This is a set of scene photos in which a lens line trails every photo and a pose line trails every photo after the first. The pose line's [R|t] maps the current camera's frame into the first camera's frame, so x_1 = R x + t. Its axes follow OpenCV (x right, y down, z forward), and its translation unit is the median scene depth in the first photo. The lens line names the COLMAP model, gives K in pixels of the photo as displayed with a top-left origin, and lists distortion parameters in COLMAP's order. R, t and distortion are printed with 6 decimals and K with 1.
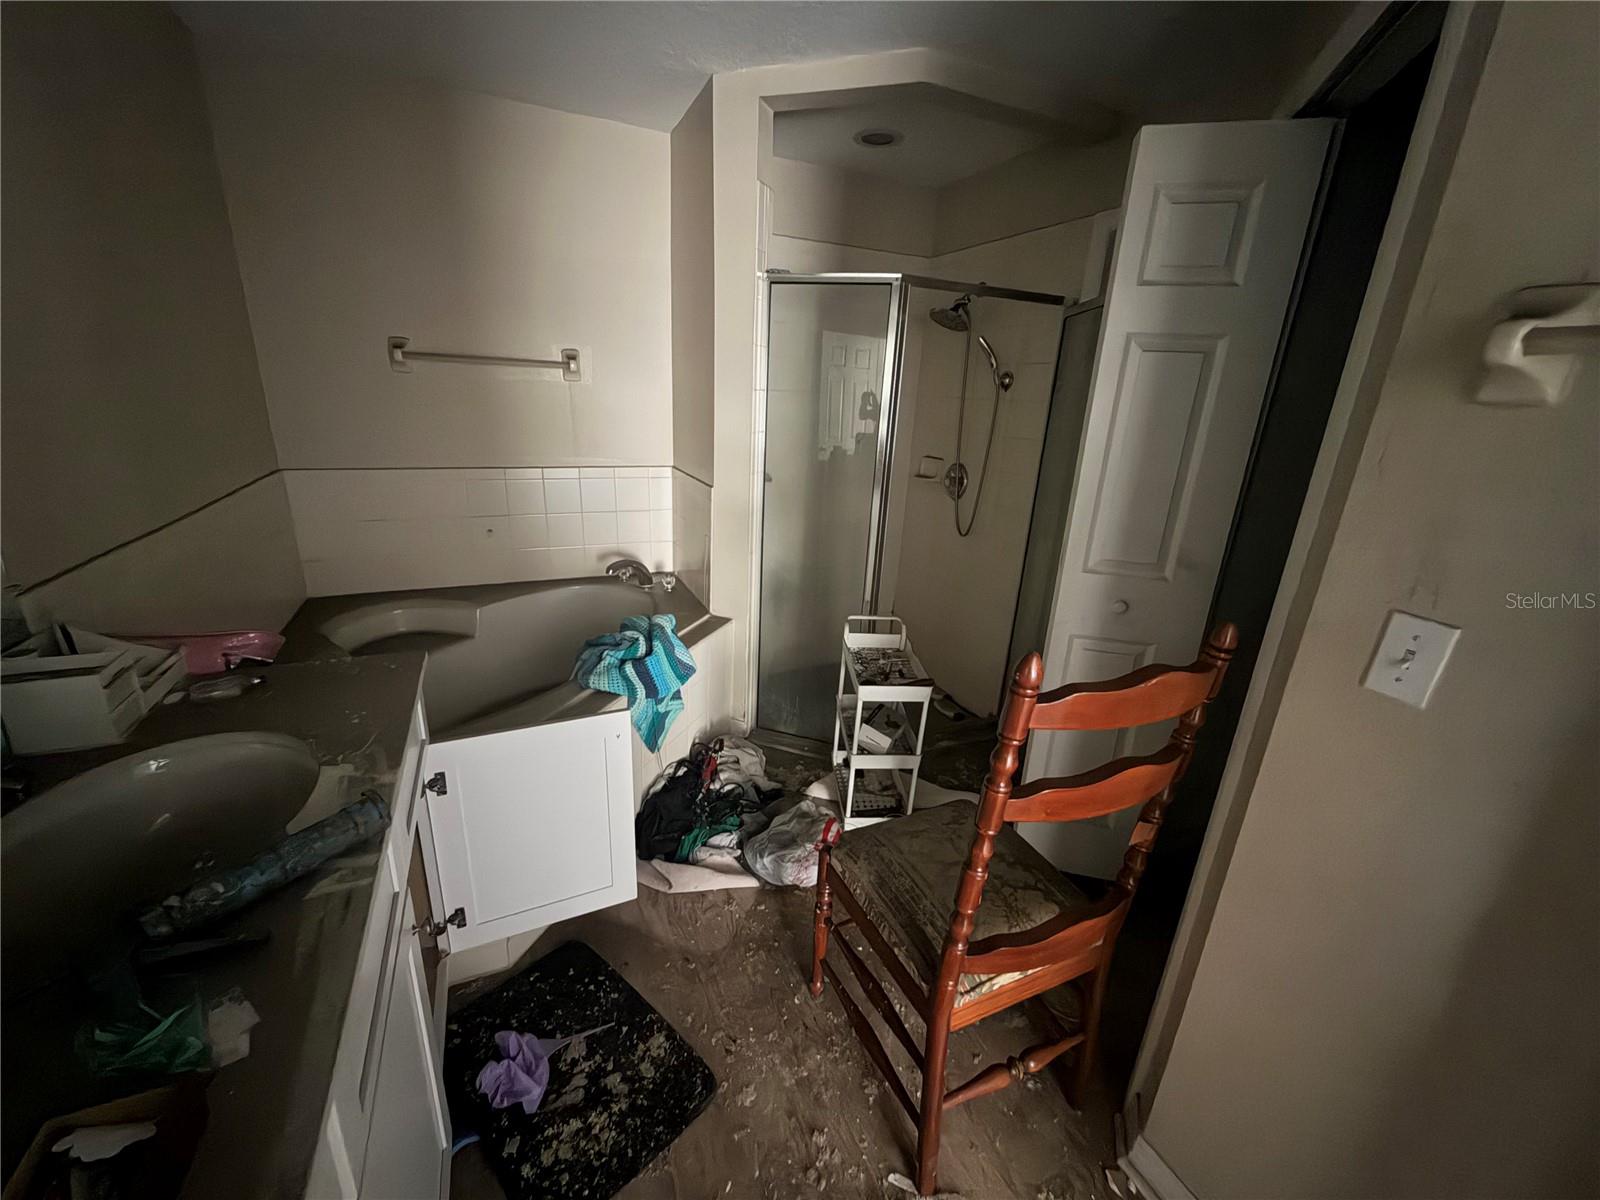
lens RADIAL K [[641.9, 0, 800.0], [0, 641.9, 600.0], [0, 0, 1]] dist [-0.000687, 0.000179]
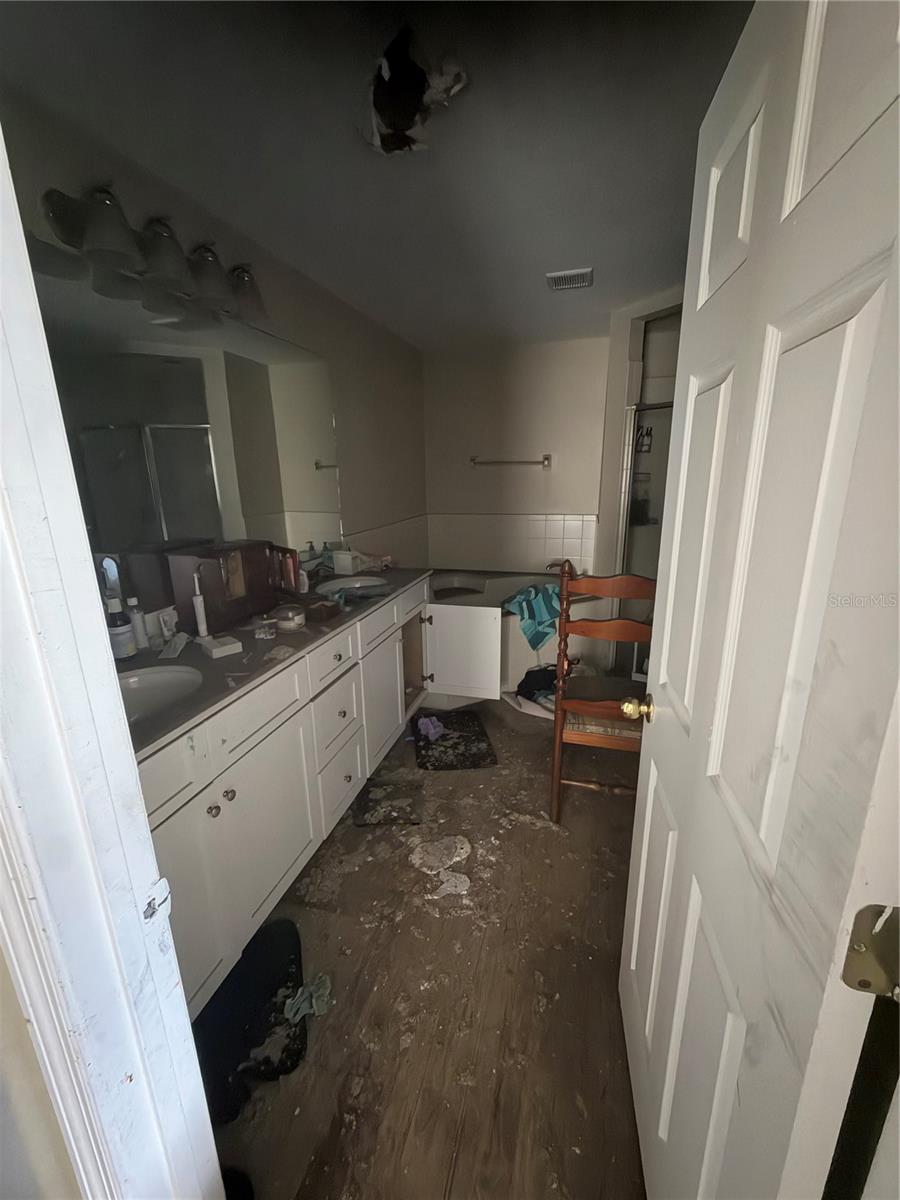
lens RADIAL K [[481.5, 0, 449.3], [0, 481.5, 596.0], [0, 0, 1]] dist [-0.000687, 0.000179]
pose [[0.752208, 0.106869, -0.650201, 0.579605], [-0.155998, 0.987591, -0.018148, 0.152097], [0.640193, 0.115080, 0.759545, -0.359979]]
